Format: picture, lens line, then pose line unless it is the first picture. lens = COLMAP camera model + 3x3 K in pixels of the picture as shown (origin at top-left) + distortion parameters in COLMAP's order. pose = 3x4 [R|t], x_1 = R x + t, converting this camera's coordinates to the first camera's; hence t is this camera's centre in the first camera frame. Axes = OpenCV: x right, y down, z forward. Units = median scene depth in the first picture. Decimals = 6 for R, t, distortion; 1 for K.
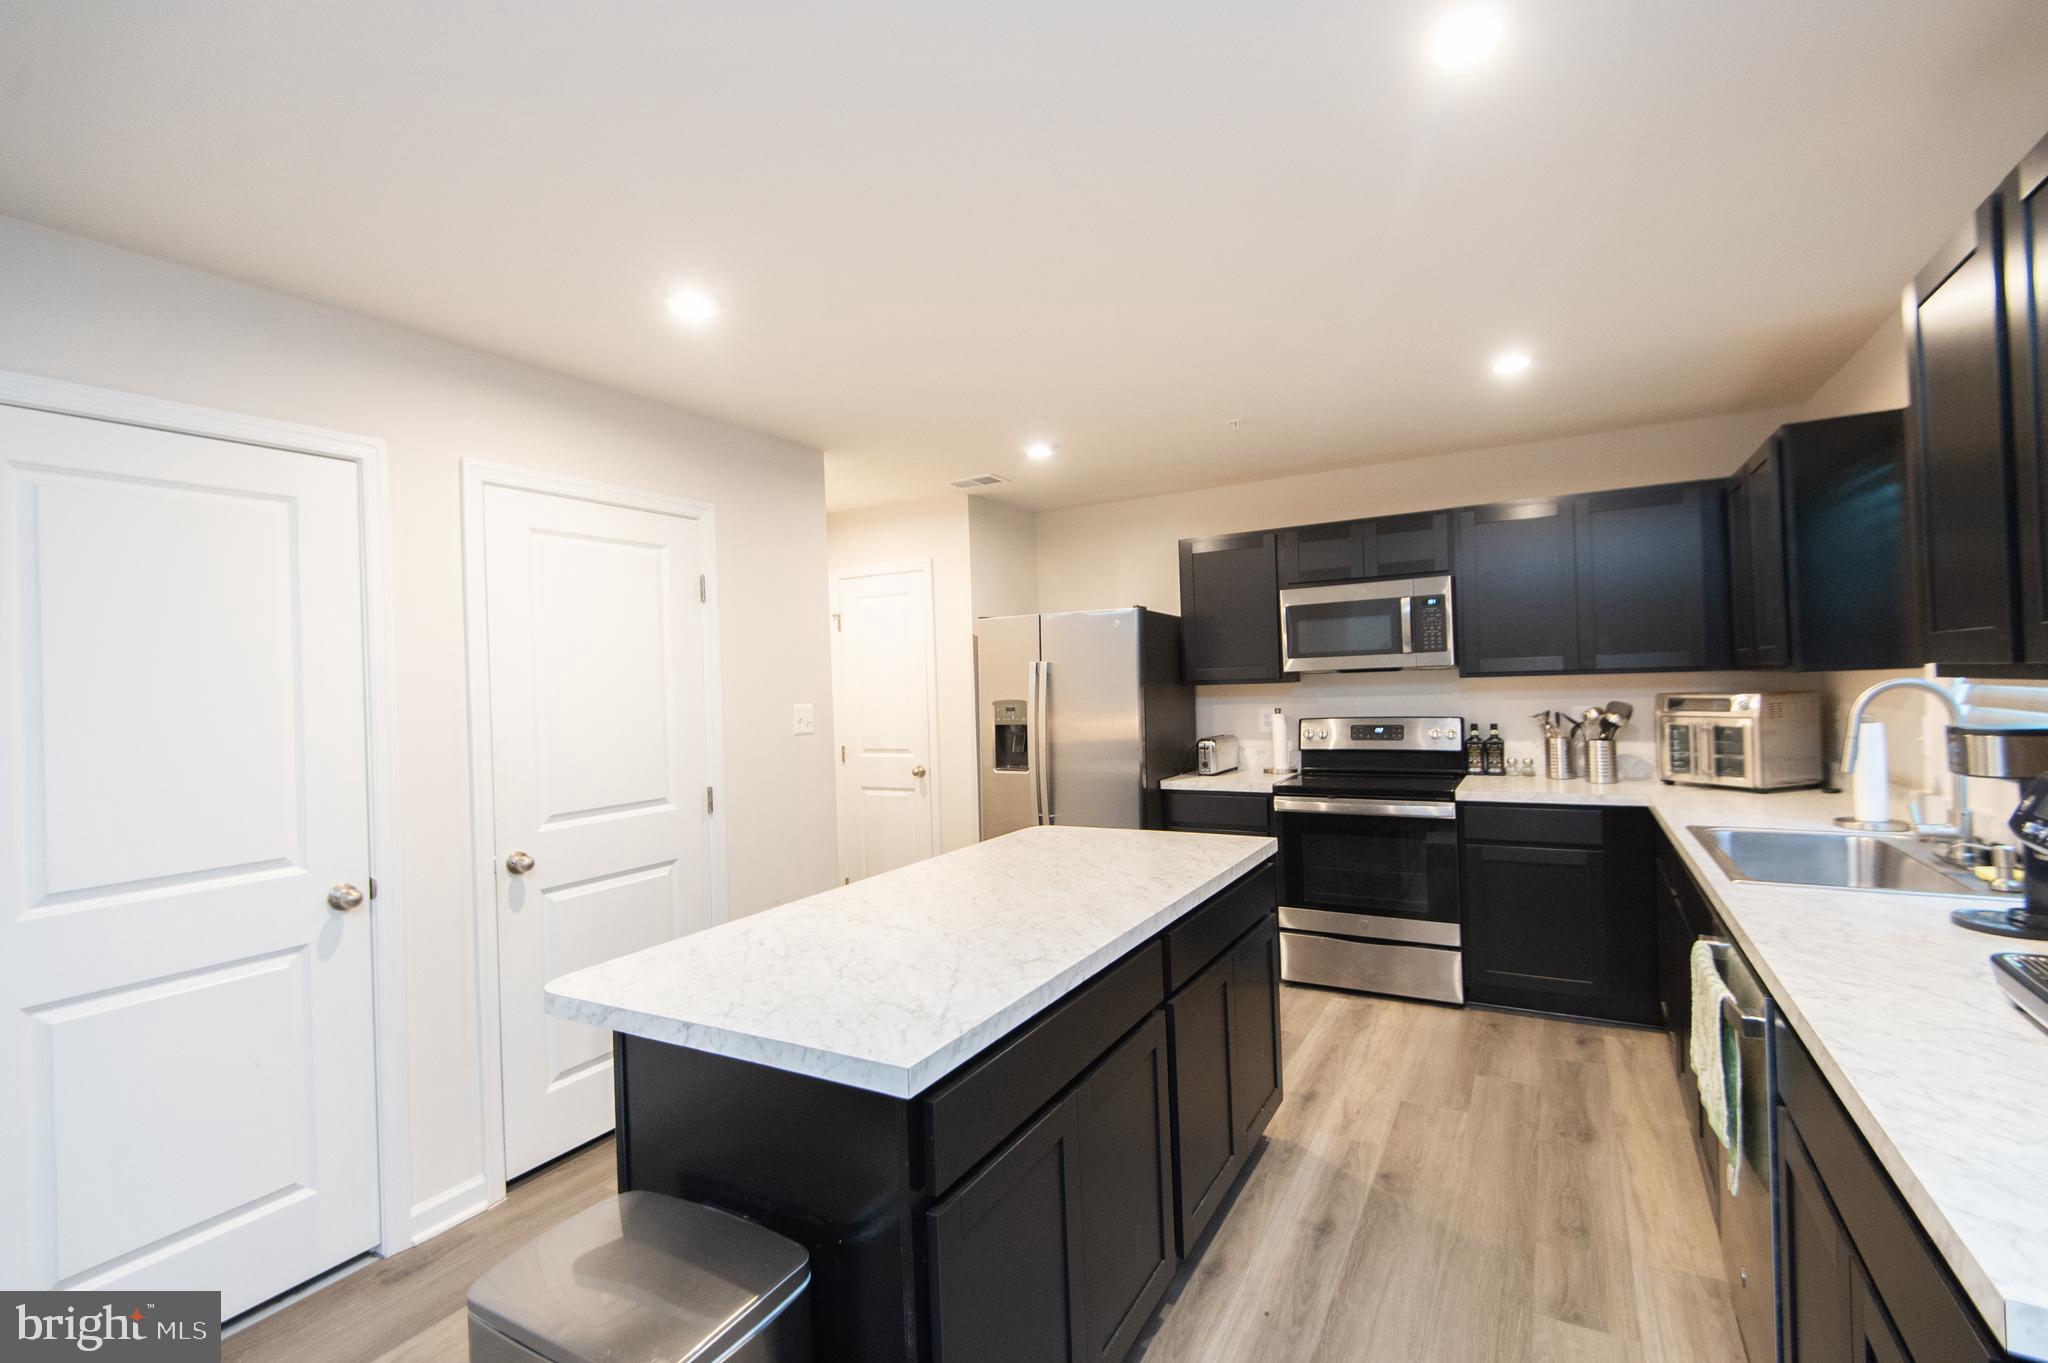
lens RADIAL K [[920.9, 0, 1069.8], [0, 920.9, 728.9], [0, 0, 1]] dist [0.024685, -0.001337]
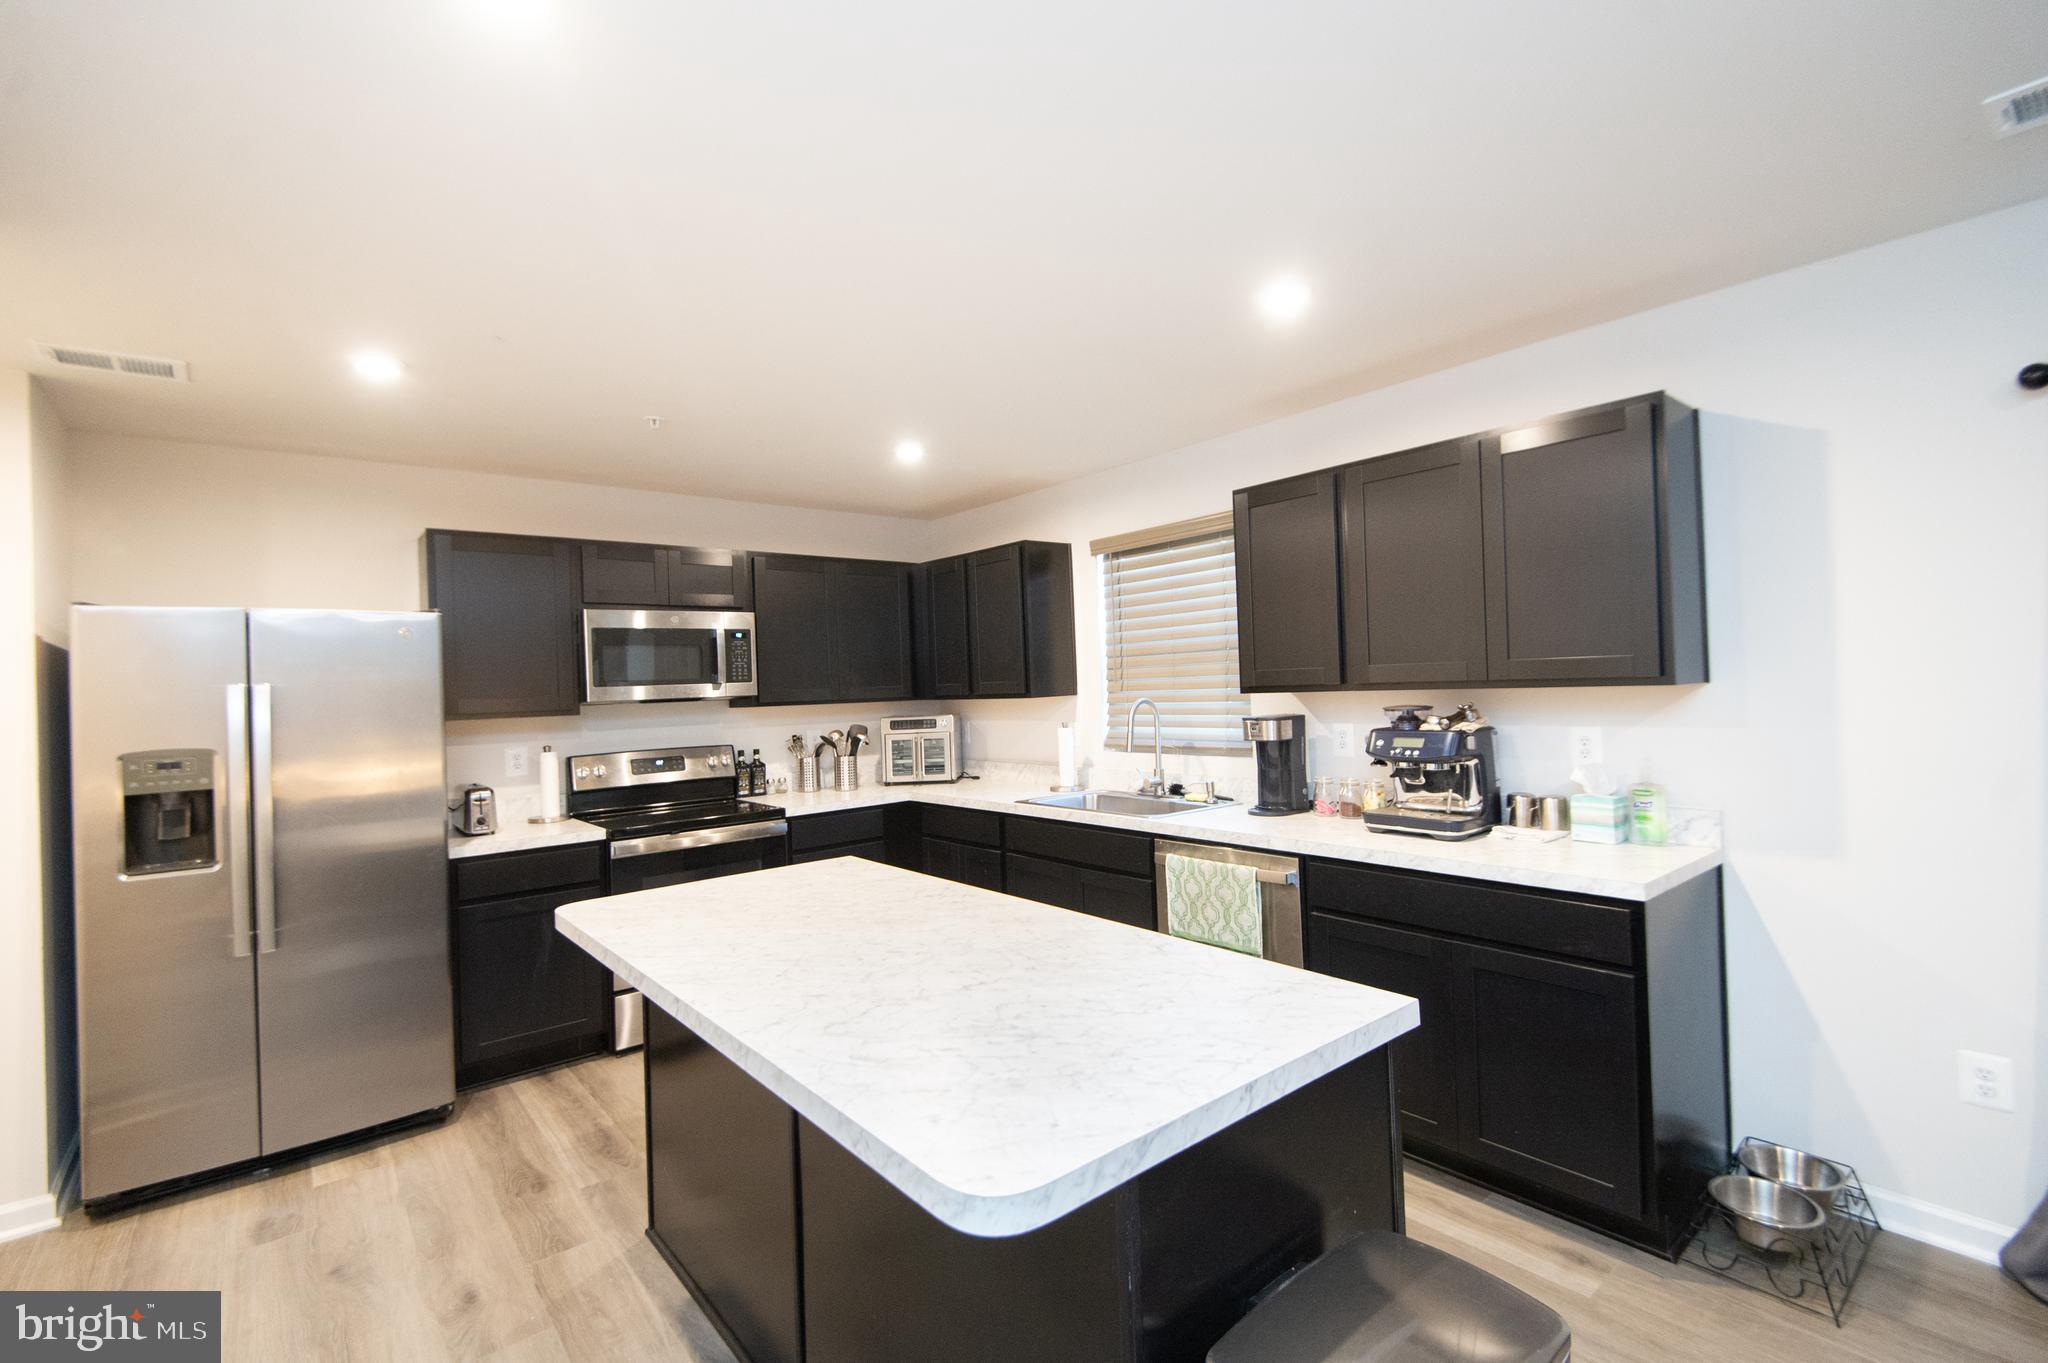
lens RADIAL K [[920.9, 0, 1017.7], [0, 920.9, 682.7], [0, 0, 1]] dist [0.024685, -0.001337]
pose [[0.376287, 0.021343, 0.926257, -0.491098], [0.072441, 0.995996, -0.052379, -0.004536], [-0.923667, 0.086808, 0.373235, 0.329844]]
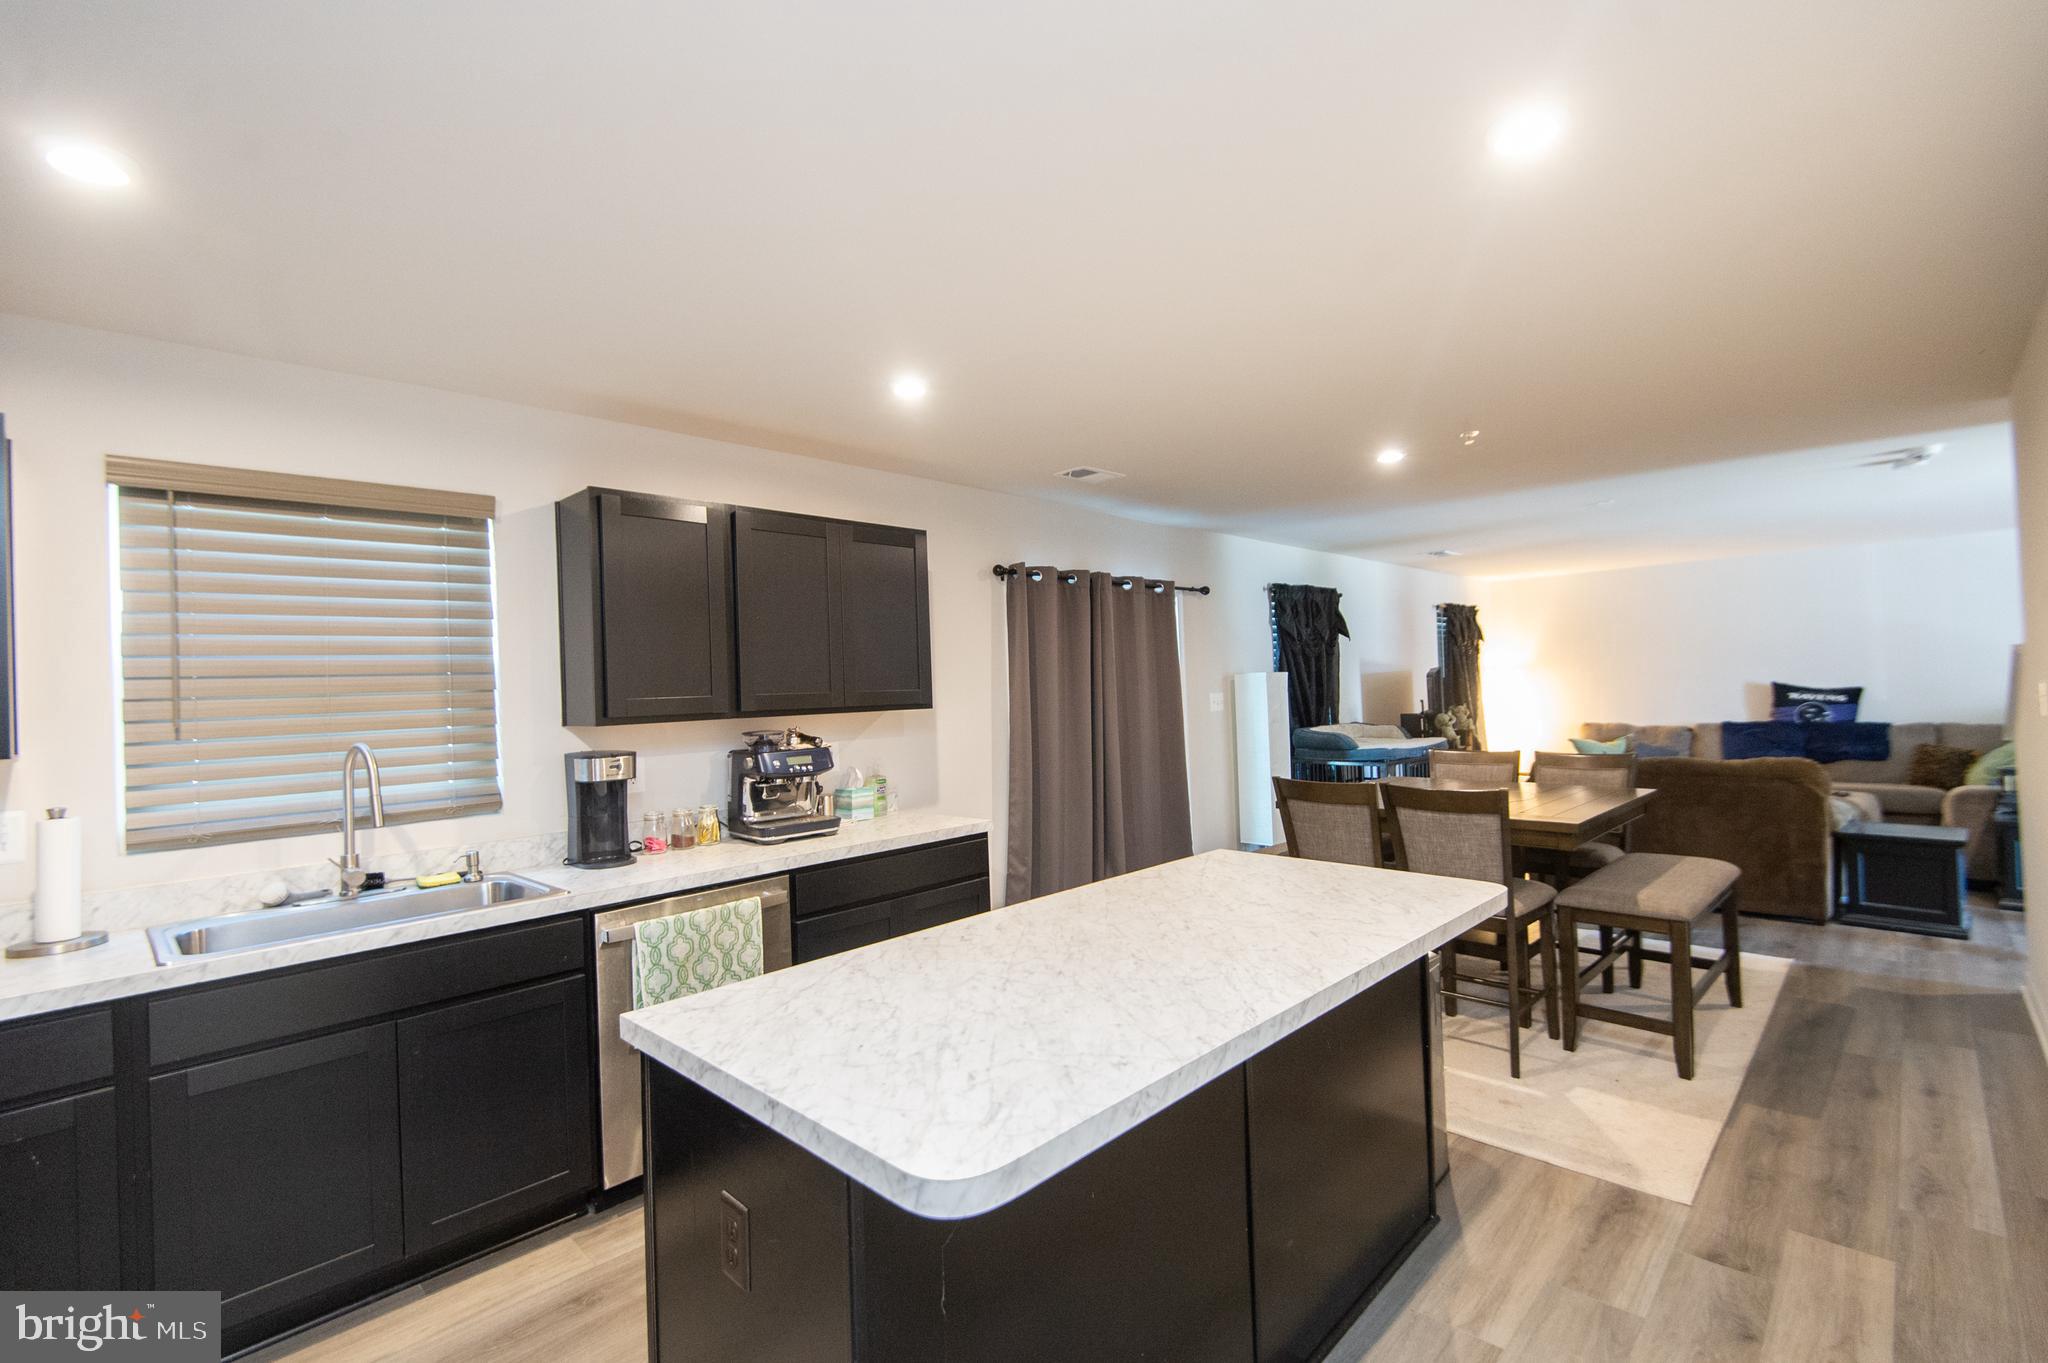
lens RADIAL K [[920.9, 0, 1048.3], [0, 920.9, 681.8], [0, 0, 1]] dist [0.024685, -0.001337]
pose [[-0.960706, 0.074798, 0.267300, -0.283130], [0.088615, 0.995263, 0.039988, -0.035716], [-0.263043, 0.062103, -0.962783, 0.776953]]
